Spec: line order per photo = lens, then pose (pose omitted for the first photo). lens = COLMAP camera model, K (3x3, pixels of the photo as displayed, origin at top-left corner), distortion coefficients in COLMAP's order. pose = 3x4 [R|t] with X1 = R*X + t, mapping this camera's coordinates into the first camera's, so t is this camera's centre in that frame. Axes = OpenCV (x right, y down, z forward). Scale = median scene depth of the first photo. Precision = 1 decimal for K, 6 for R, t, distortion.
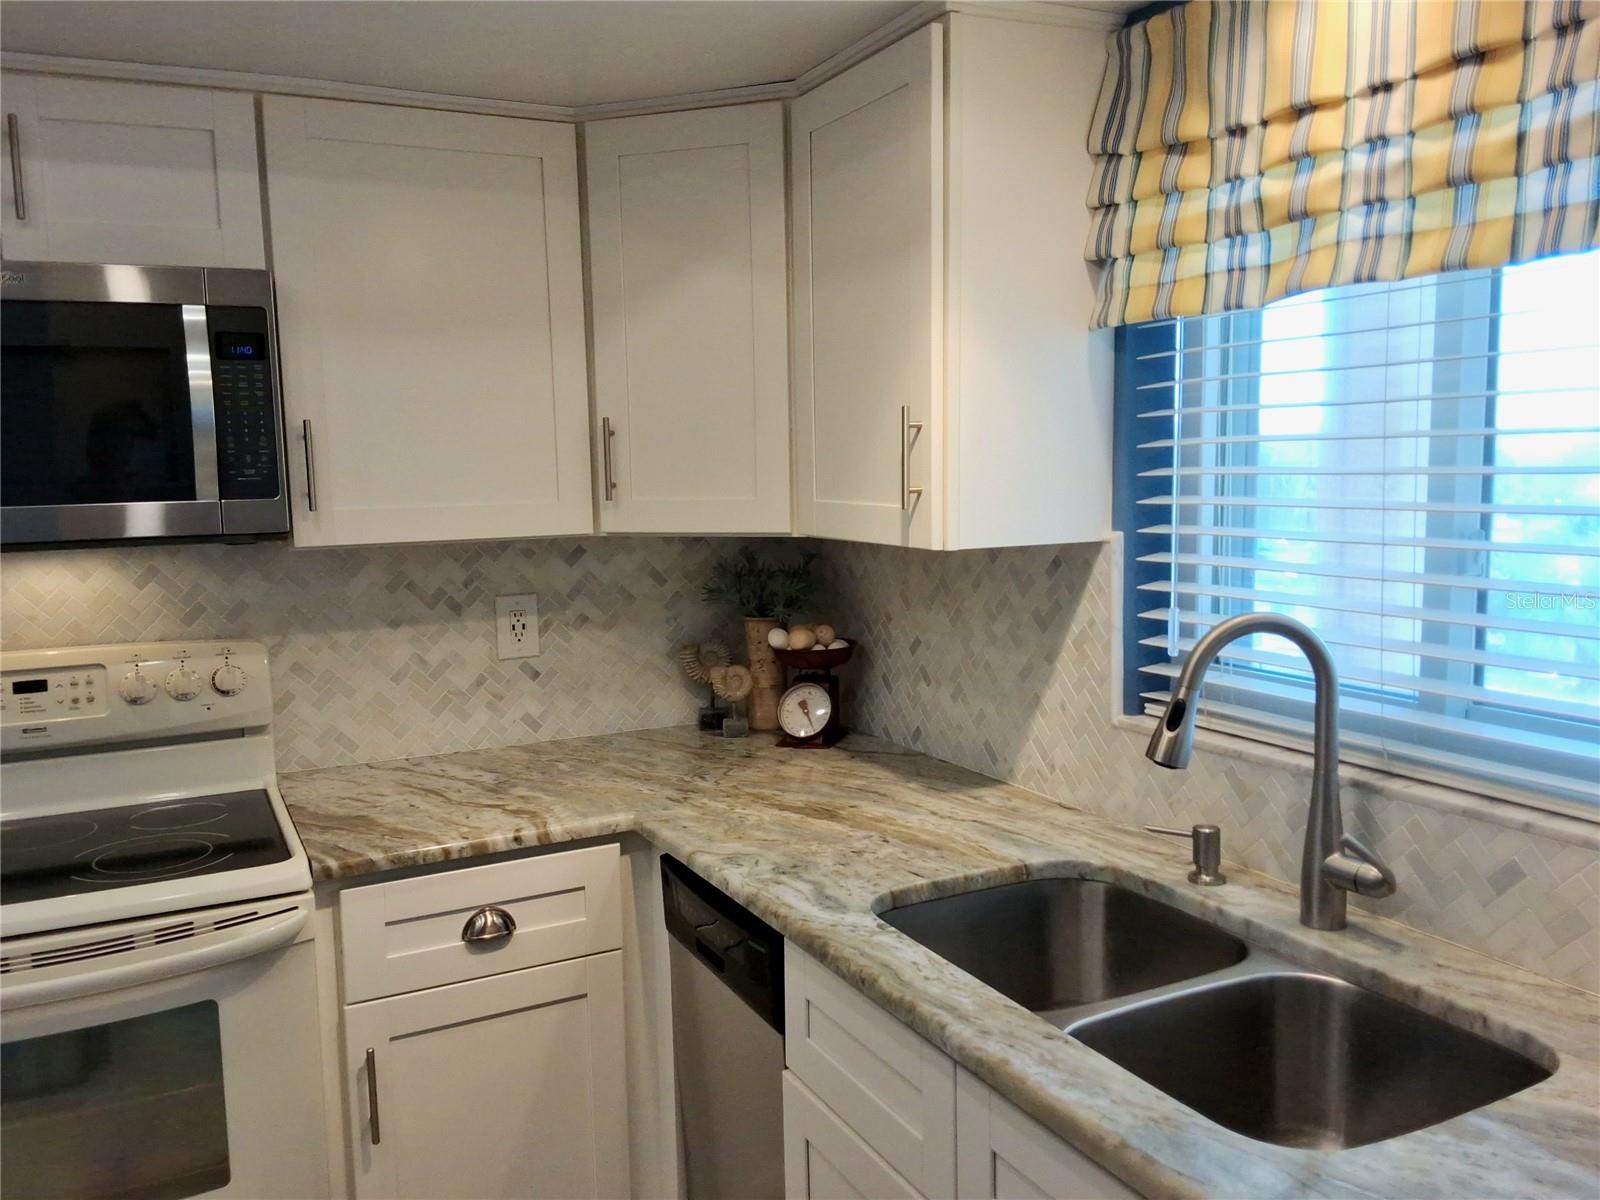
lens RADIAL K [[1286.6, 0, 801.2], [0, 1286.6, 601.4], [0, 0, 1]] dist [0.103619, -0.133915]
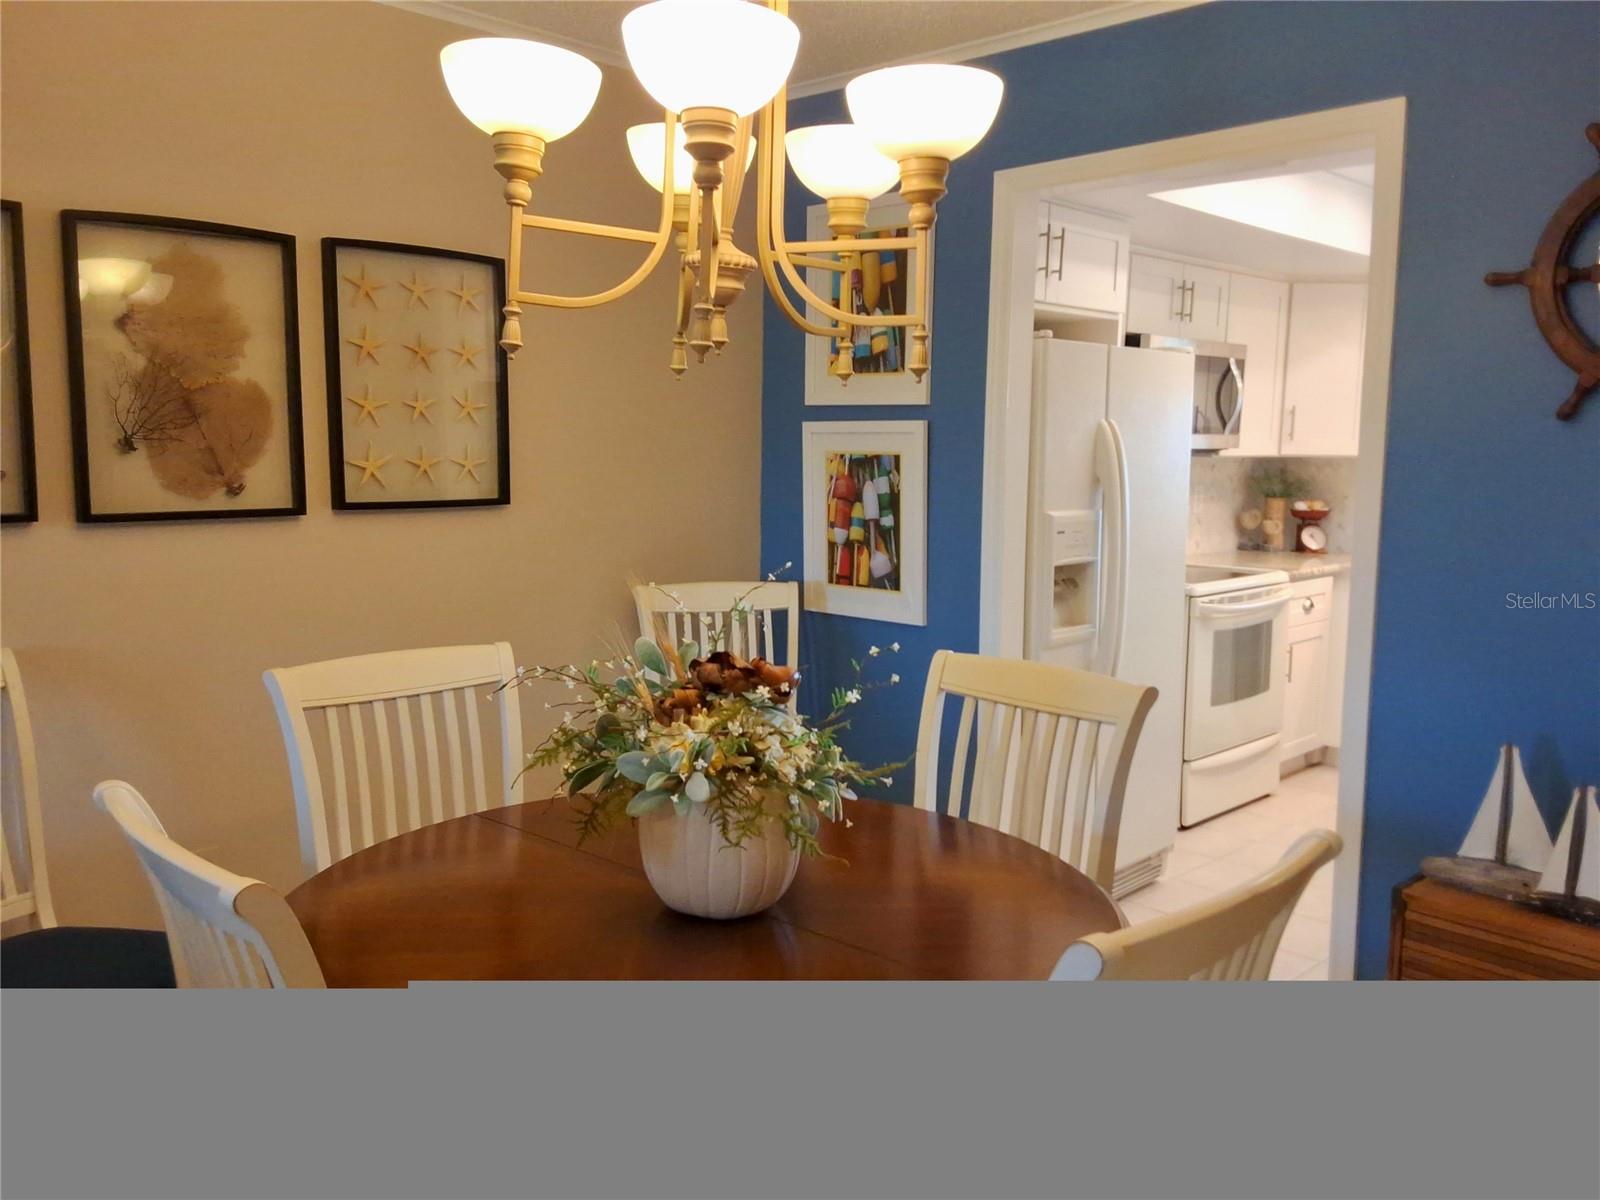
lens RADIAL K [[1286.6, 0, 803.9], [0, 1286.6, 603.0], [0, 0, 1]] dist [0.103619, -0.133915]
pose [[0.955460, -0.012625, 0.294851, -1.784688], [0.004294, 0.999573, 0.028886, 0.152568], [-0.295089, -0.026334, 0.955107, -1.063997]]
